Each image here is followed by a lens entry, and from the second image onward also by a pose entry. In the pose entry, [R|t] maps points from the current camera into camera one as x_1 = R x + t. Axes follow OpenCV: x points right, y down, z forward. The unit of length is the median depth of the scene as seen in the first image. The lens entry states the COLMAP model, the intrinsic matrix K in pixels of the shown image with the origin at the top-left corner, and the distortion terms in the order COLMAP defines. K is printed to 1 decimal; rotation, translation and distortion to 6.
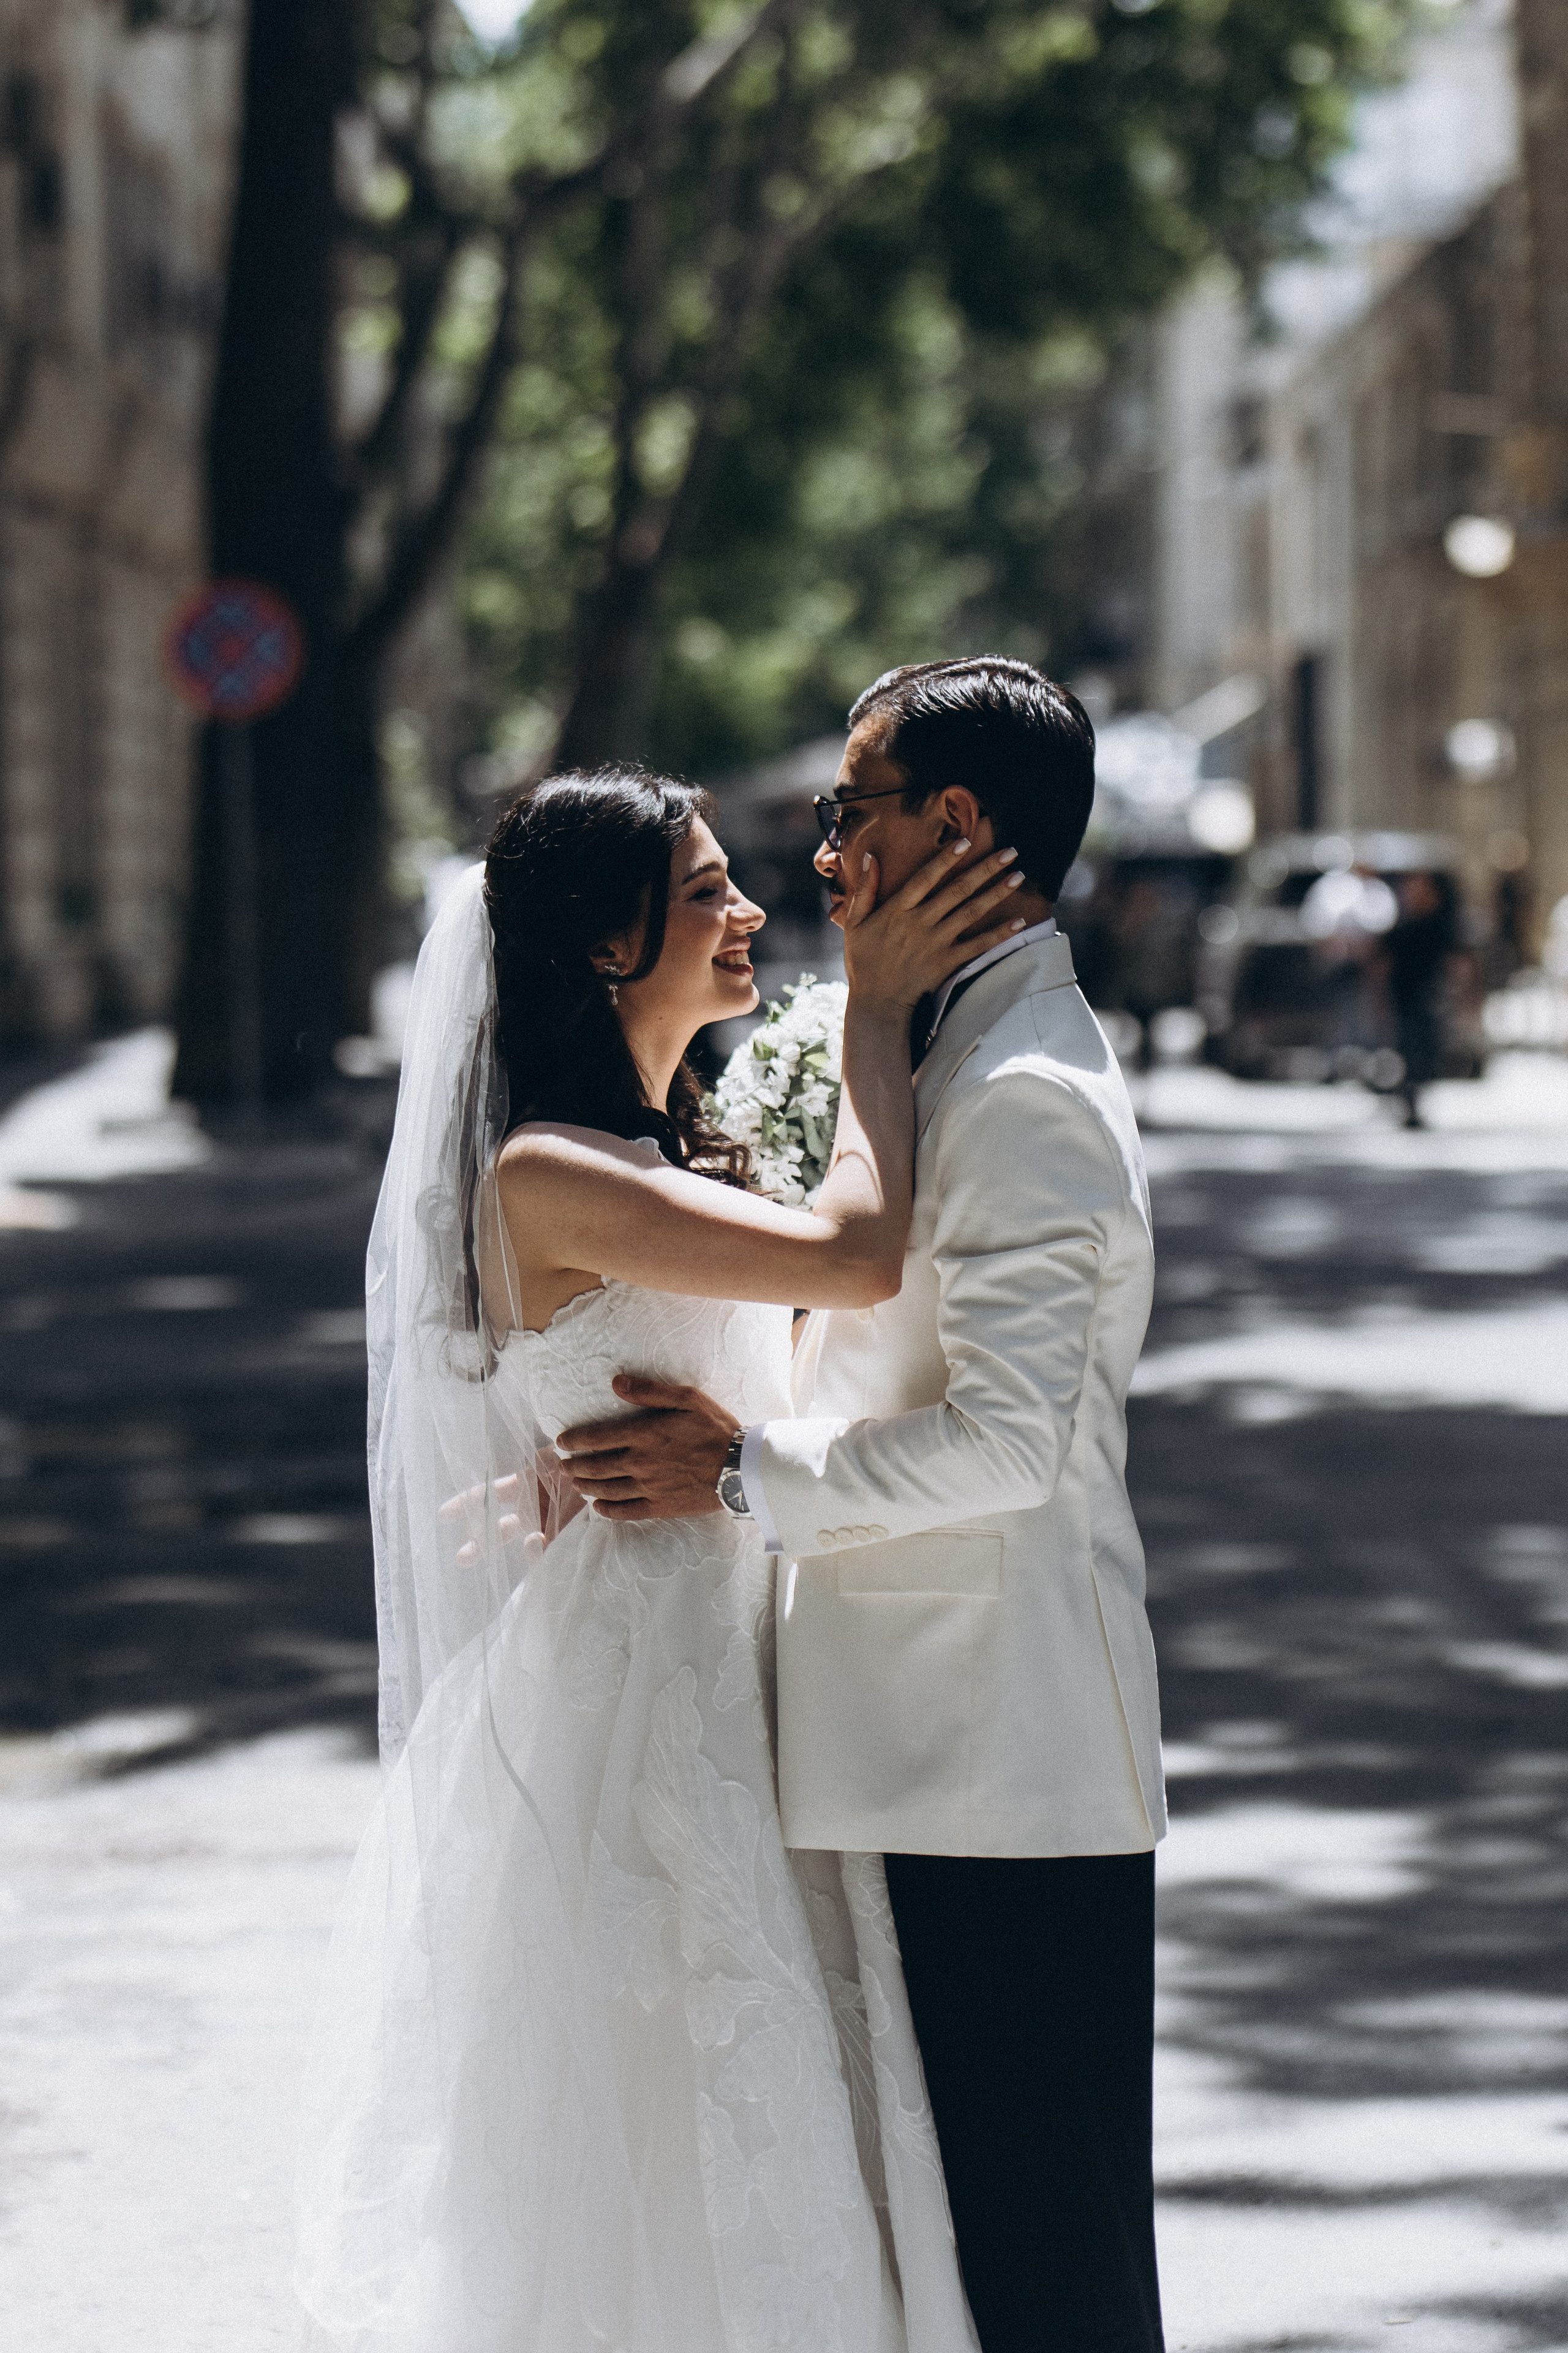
lens RADIAL K [[5837.0, 0, 784.0], [0, 5837.0, 1176.5], [0, 0, 1]] dist [0.516832, -0.585164]
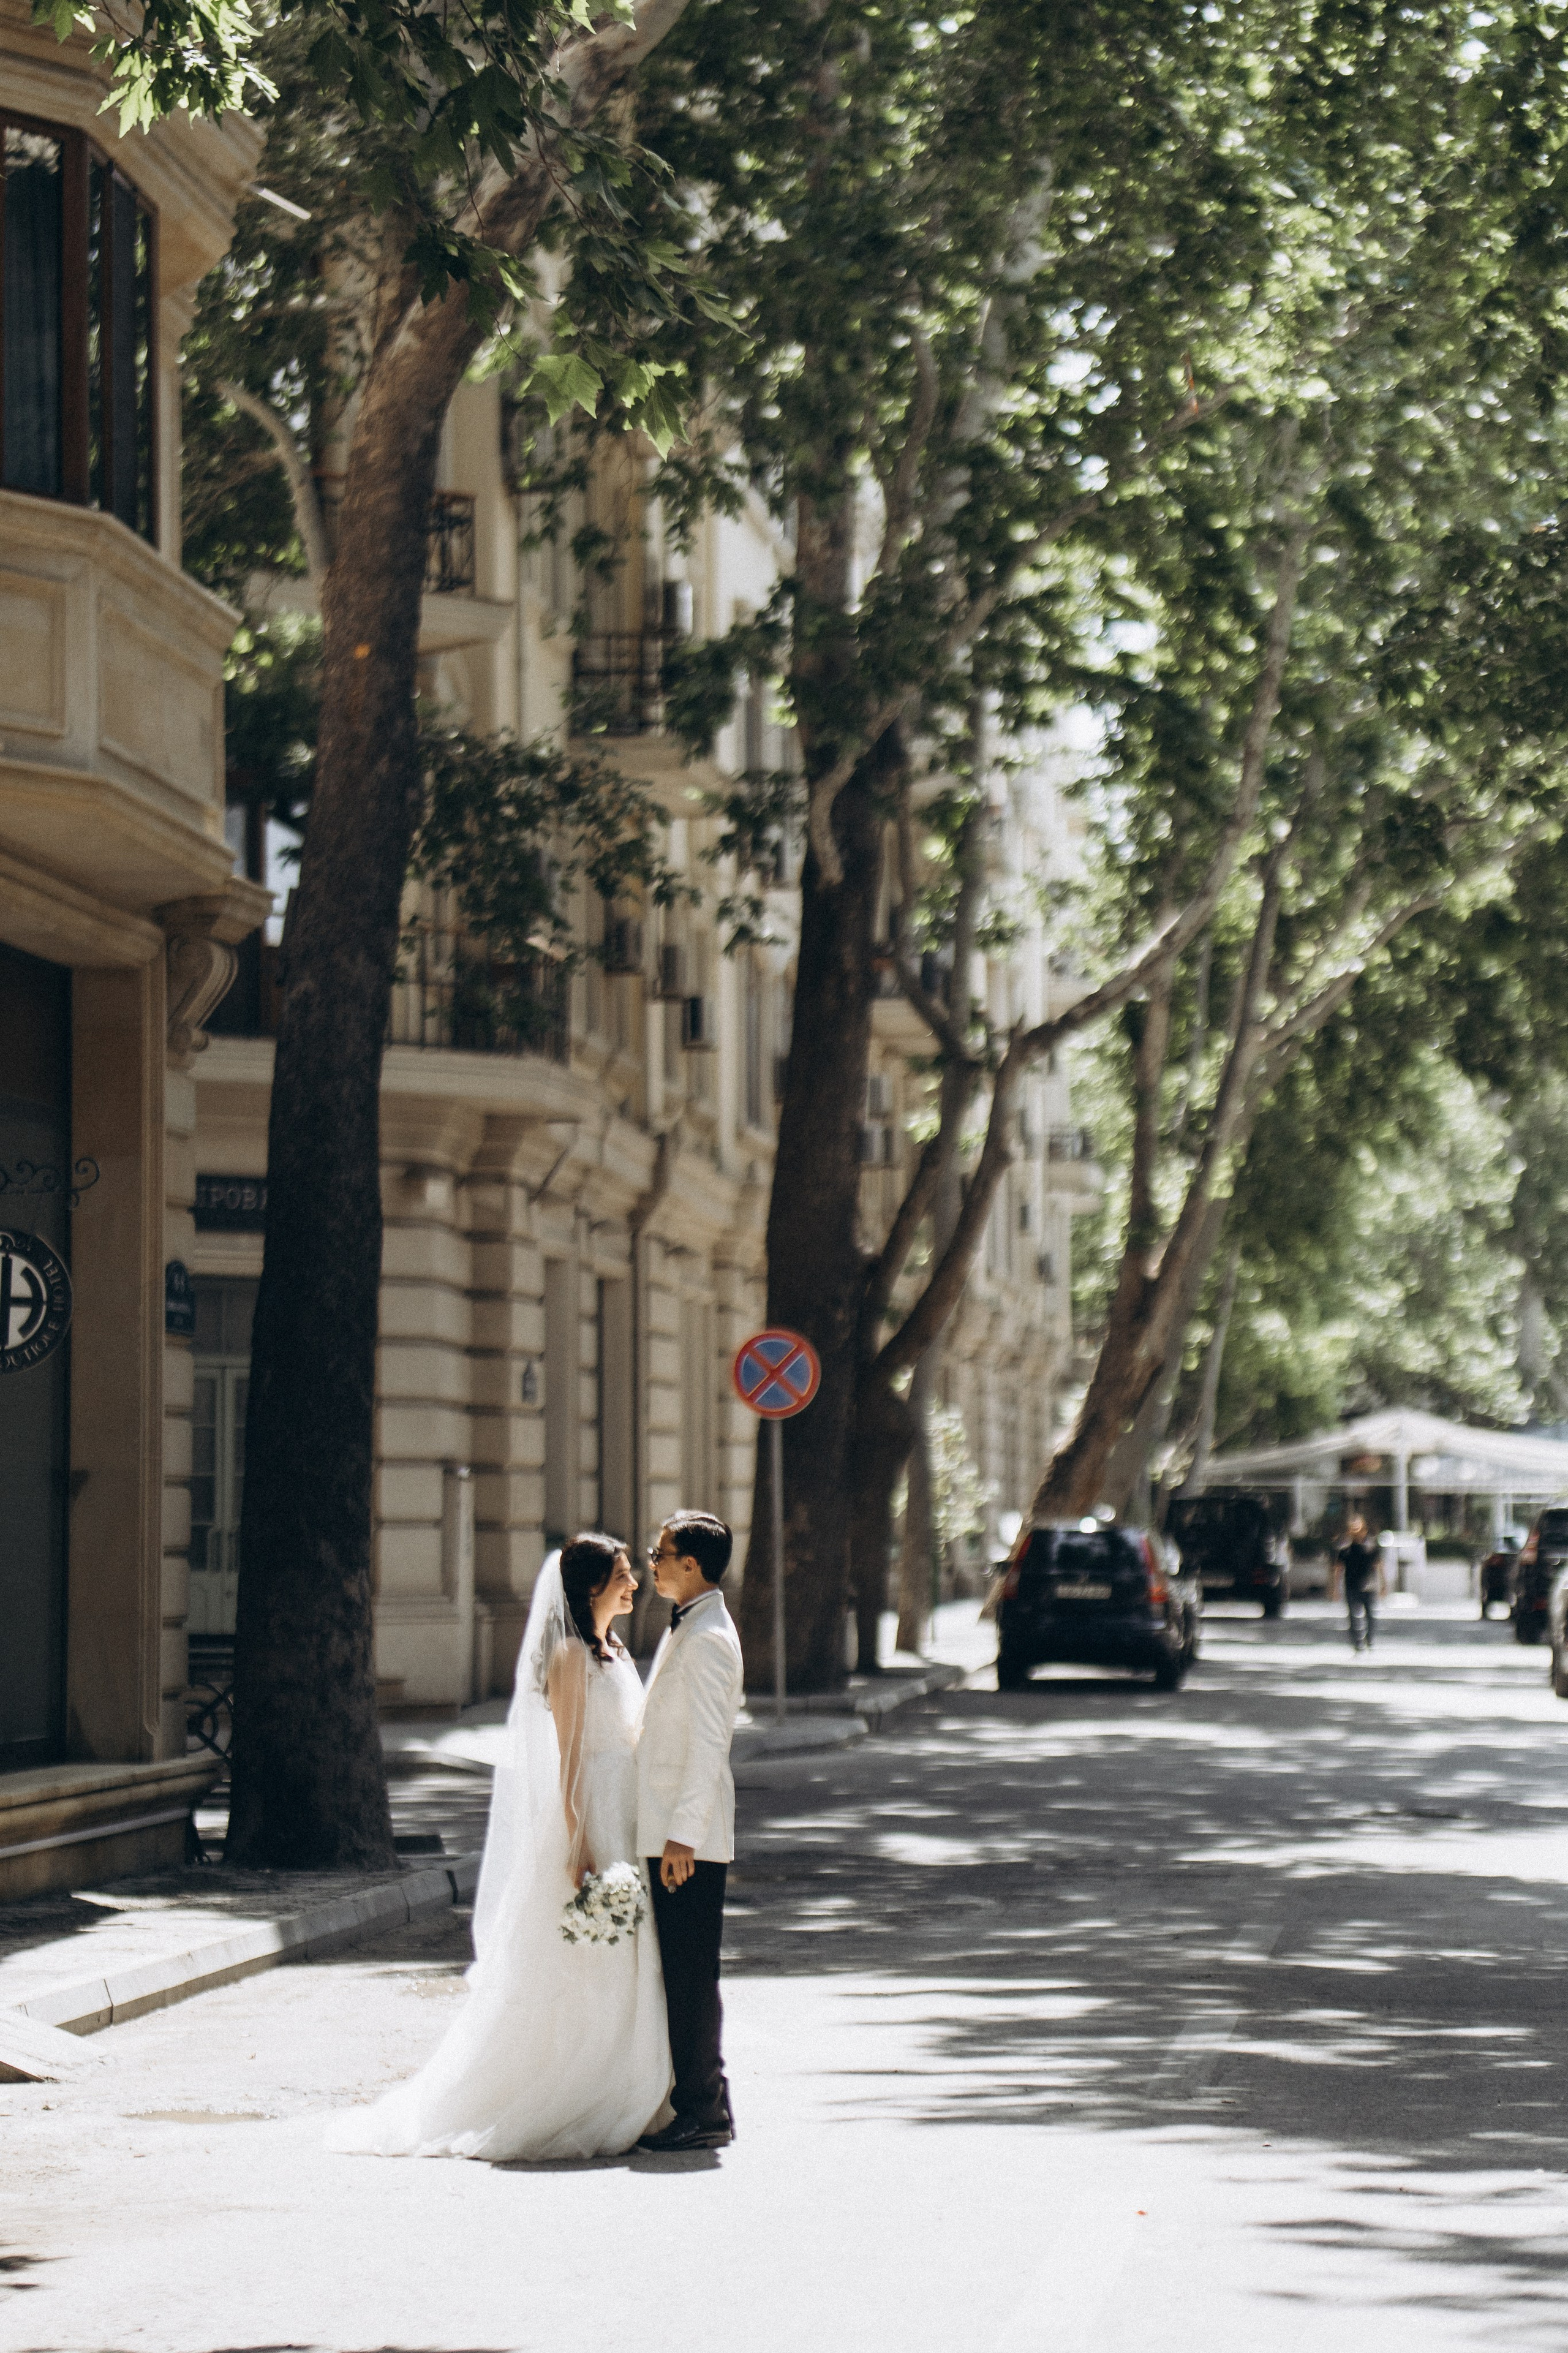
lens RADIAL K [[5837.0, 0, 784.0], [0, 5837.0, 1176.5], [0, 0, 1]] dist [0.516832, -0.585164]
pose [[0.993621, 0.004814, -0.112671, 0.048405], [-0.016781, 0.994278, -0.105500, 0.011352], [0.111519, 0.106718, 0.988016, -0.334998]]
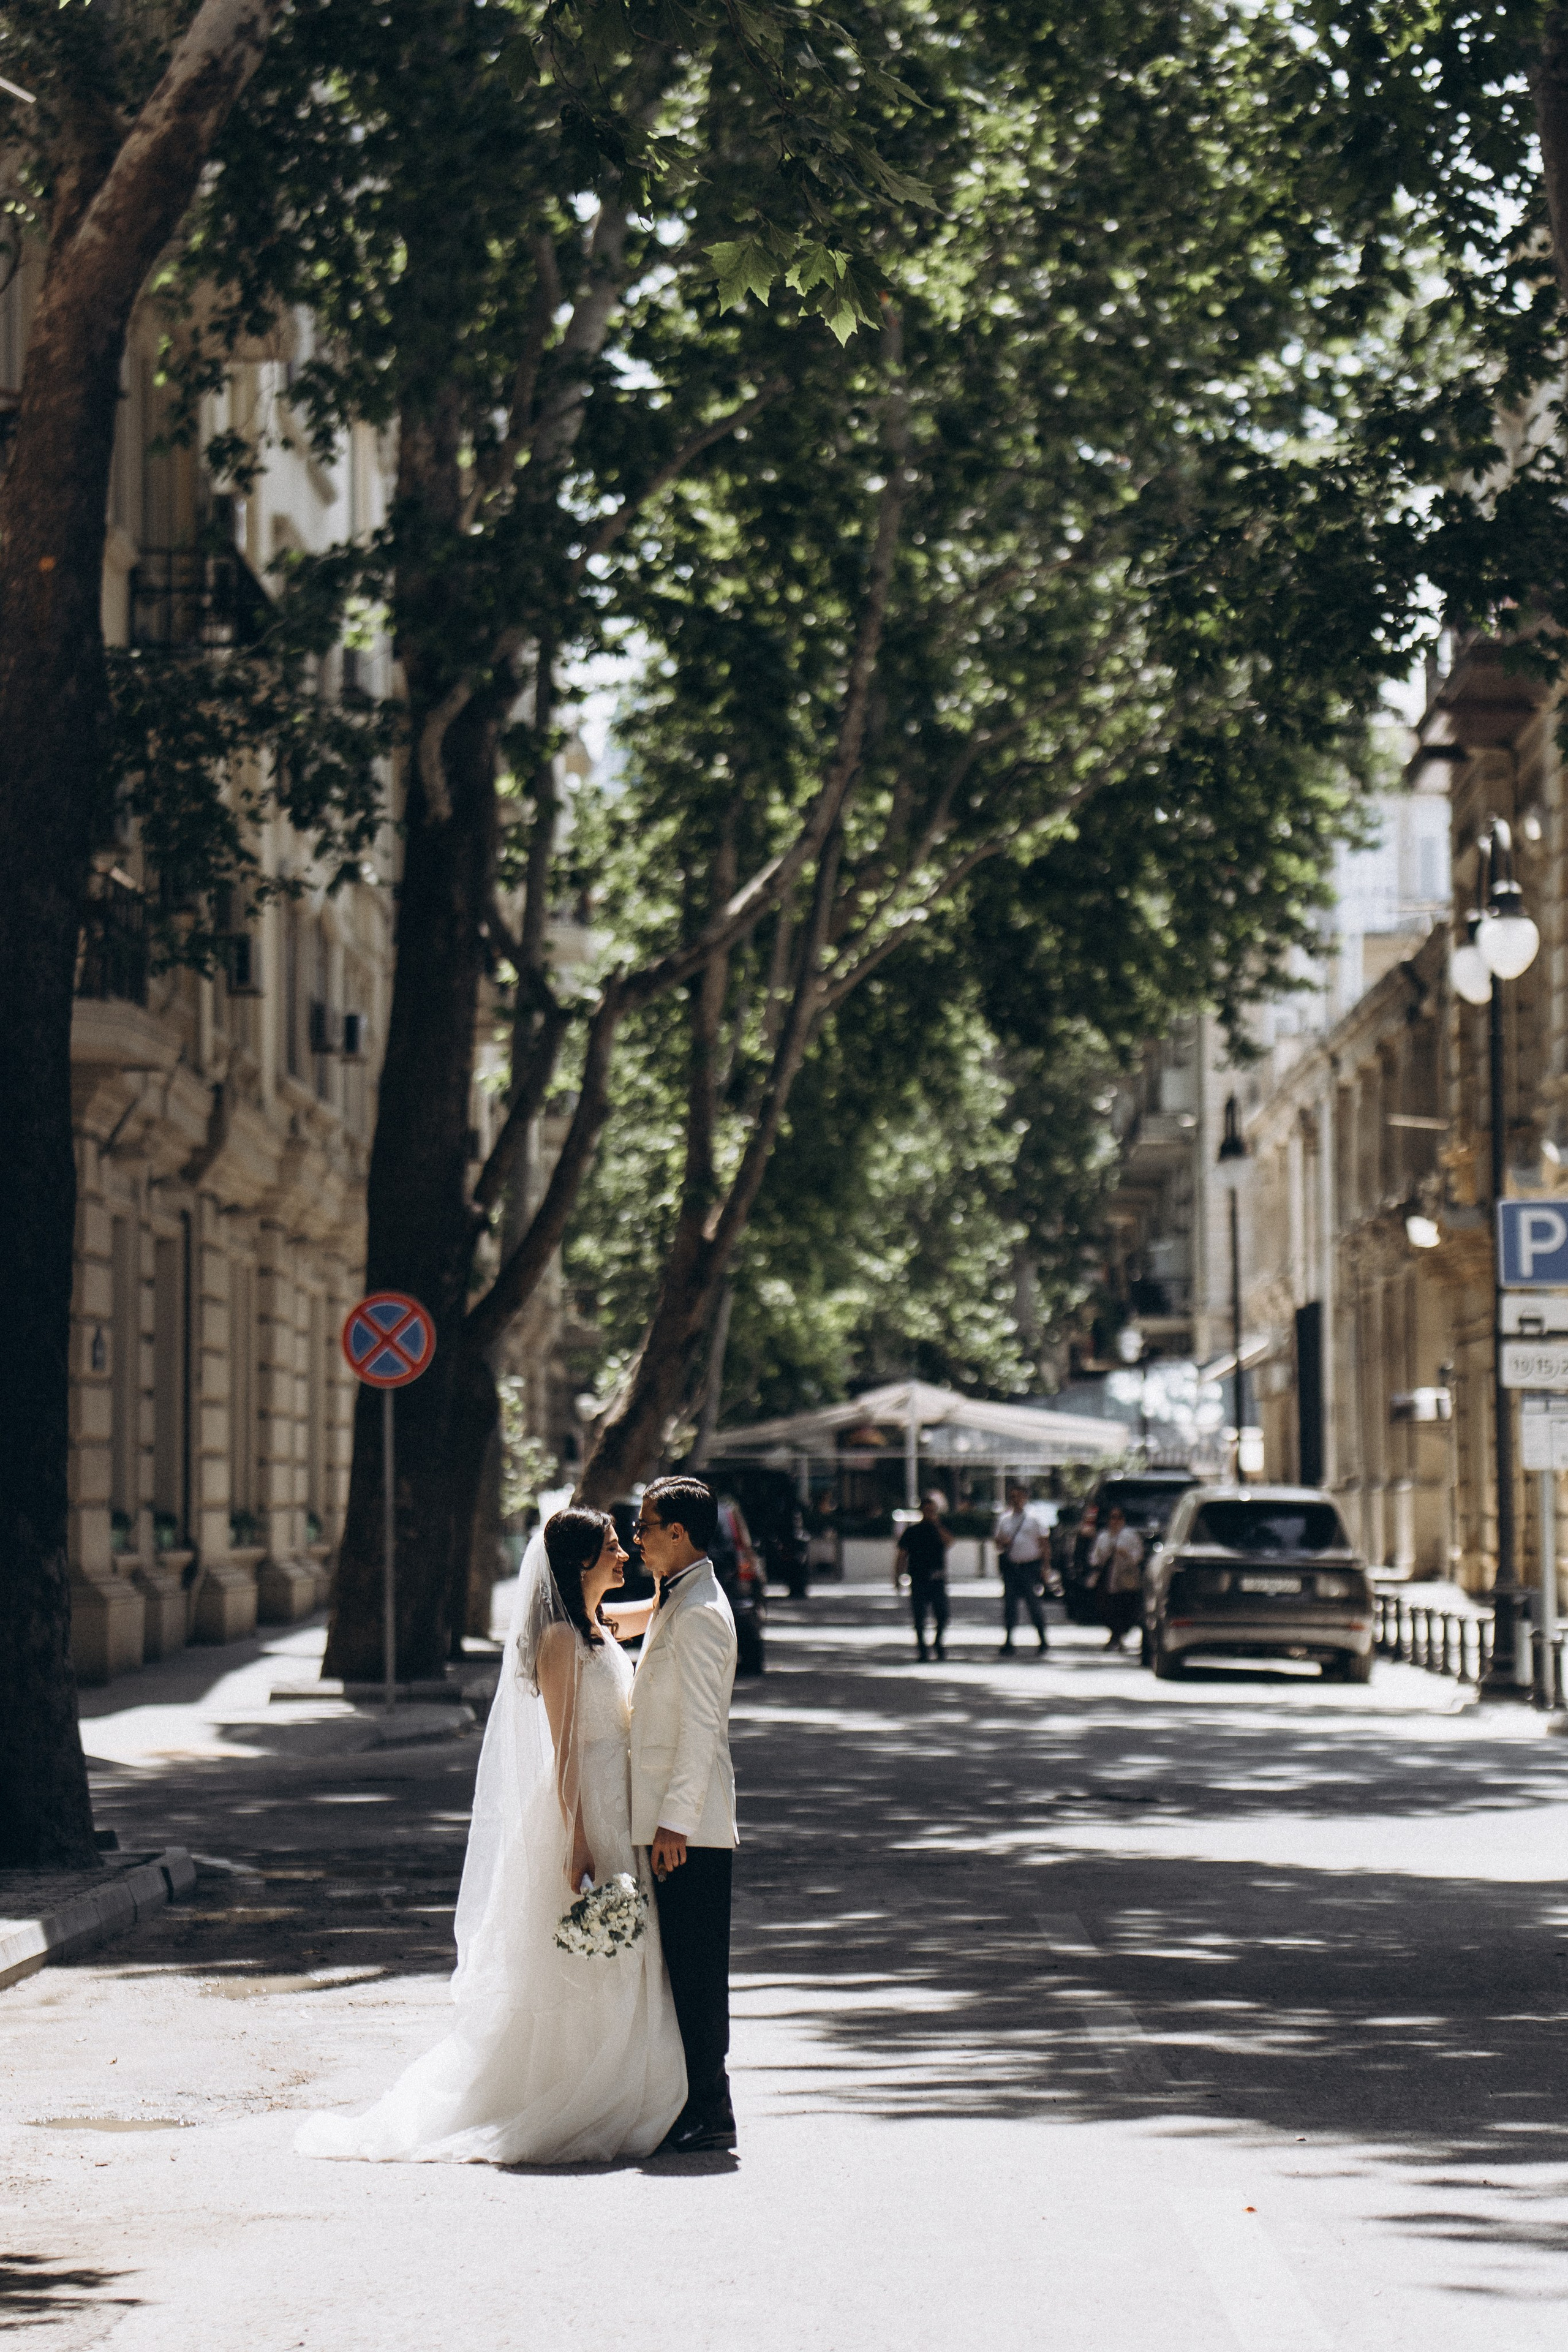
lens RADIAL K [[6170.6, 0, 782.5], [0, 6170.6, 1149.6], [0, 0, 1]] dist [0.397792, -1.056041]
pose [[0.999855, 0.009465, -0.014145, 0.011129], [-0.010895, 0.994446, -0.104686, 0.012493], [0.013076, 0.104825, 0.994405, -0.335720]]
